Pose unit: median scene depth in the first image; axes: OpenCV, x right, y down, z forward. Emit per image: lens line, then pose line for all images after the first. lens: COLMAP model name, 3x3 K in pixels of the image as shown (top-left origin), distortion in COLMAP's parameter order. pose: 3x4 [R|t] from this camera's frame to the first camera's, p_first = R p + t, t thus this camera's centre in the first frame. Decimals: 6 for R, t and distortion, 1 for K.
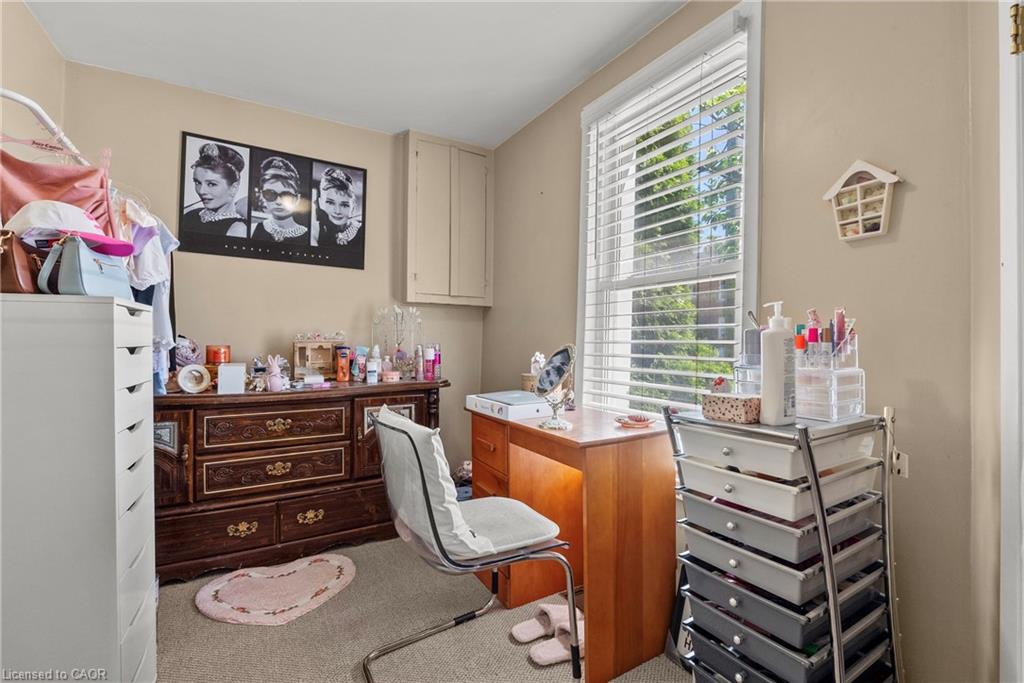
lens RADIAL K [[463.0, 0, 507.2], [0, 463.0, 344.9], [0, 0, 1]] dist [0.000916, 0.000448]
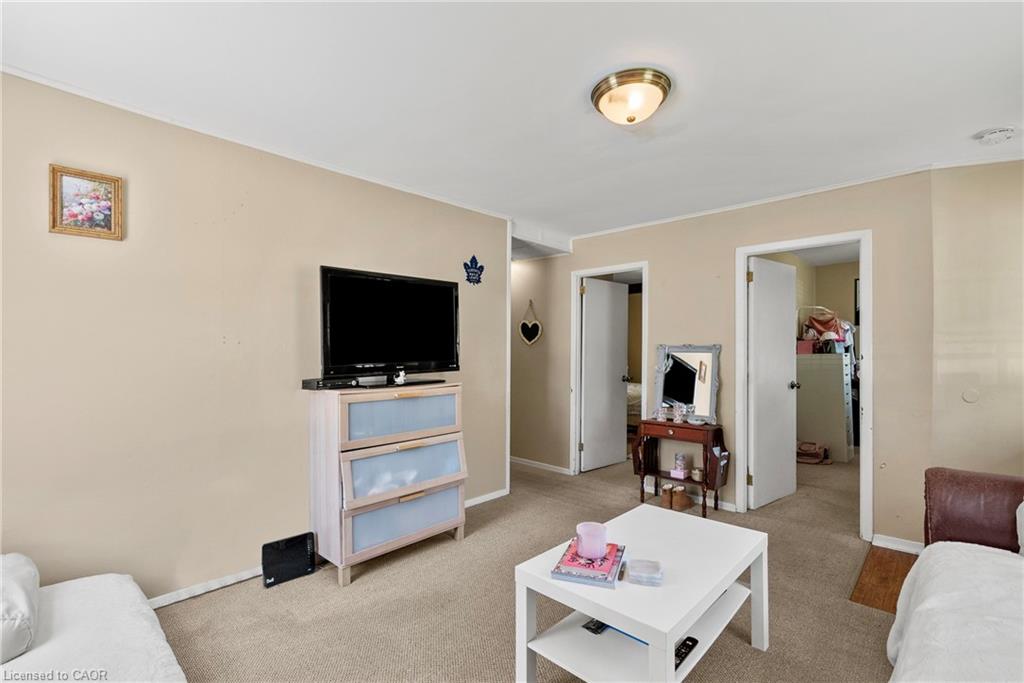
lens RADIAL K [[457.4, 0, 513.7], [0, 457.4, 345.7], [0, 0, 1]] dist [-0.019519, 0.000436]
pose [[0.303631, -0.025677, -0.952444, 1.834565], [0.012996, 0.999655, -0.022807, -0.096383], [0.952701, -0.005453, 0.303860, -2.618185]]
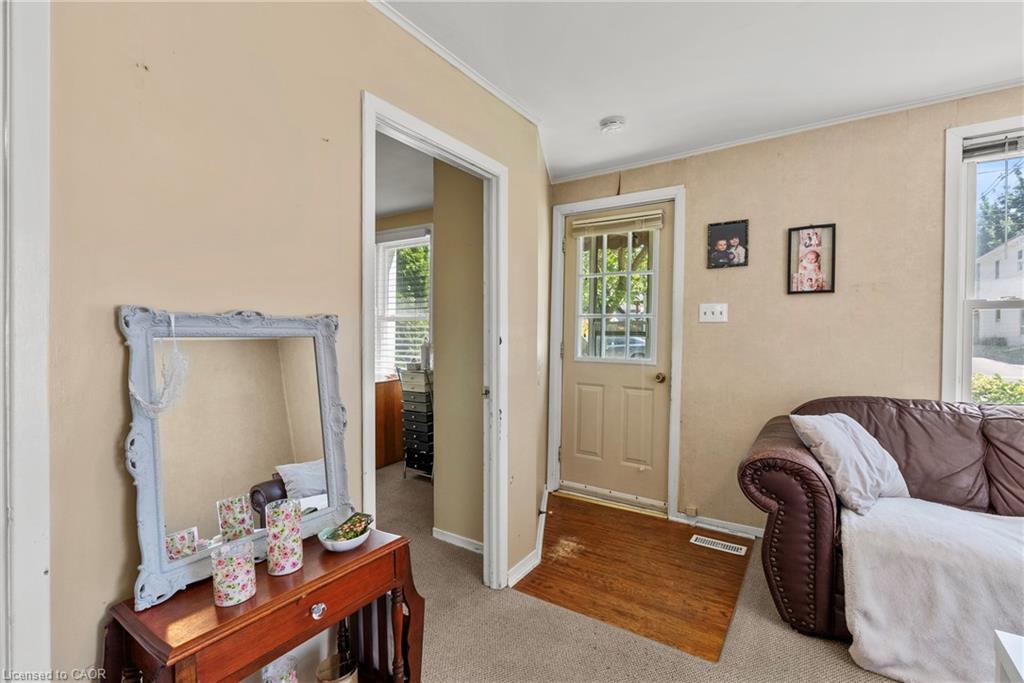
lens RADIAL K [[456.2, 0, 512.0], [0, 456.2, 341.5], [0, 0, 1]] dist [-0.002401, -0.000253]
pose [[0.896302, -0.023339, 0.442830, -0.292486], [0.012346, 0.999540, 0.027691, -0.120223], [-0.443273, -0.019353, 0.896178, -1.830611]]
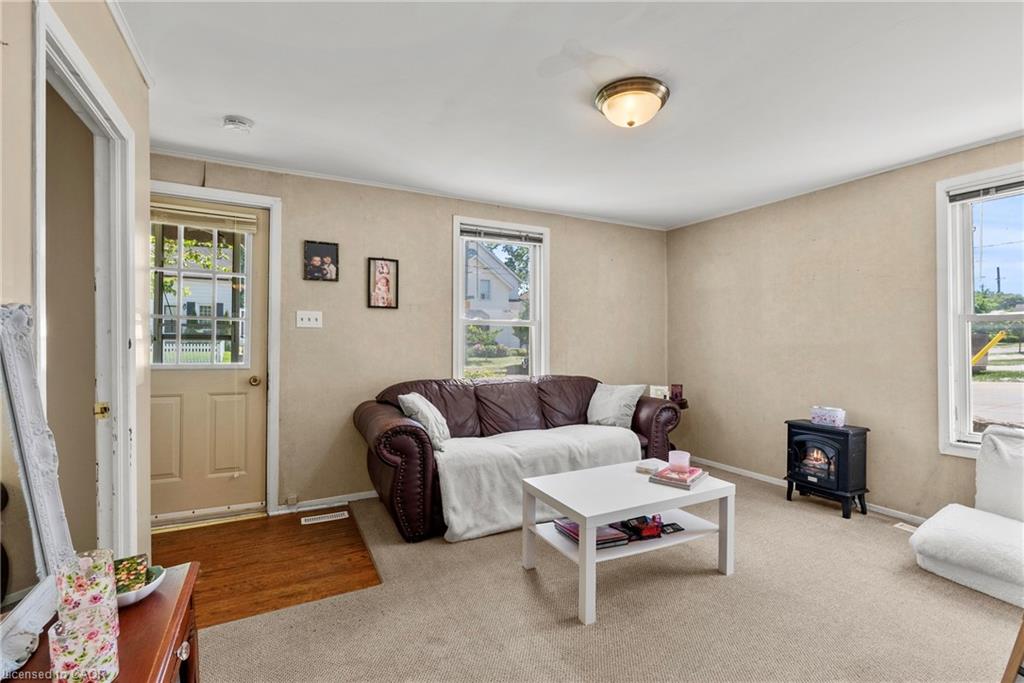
lens RADIAL K [[454.7, 0, 515.1], [0, 454.7, 345.7], [0, 0, 1]] dist [-0.003697, -0.000106]
pose [[0.040270, -0.027313, 0.998815, -0.843018], [-0.007923, 0.999586, 0.027654, -0.118523], [-0.999157, -0.009027, 0.040037, -1.538980]]
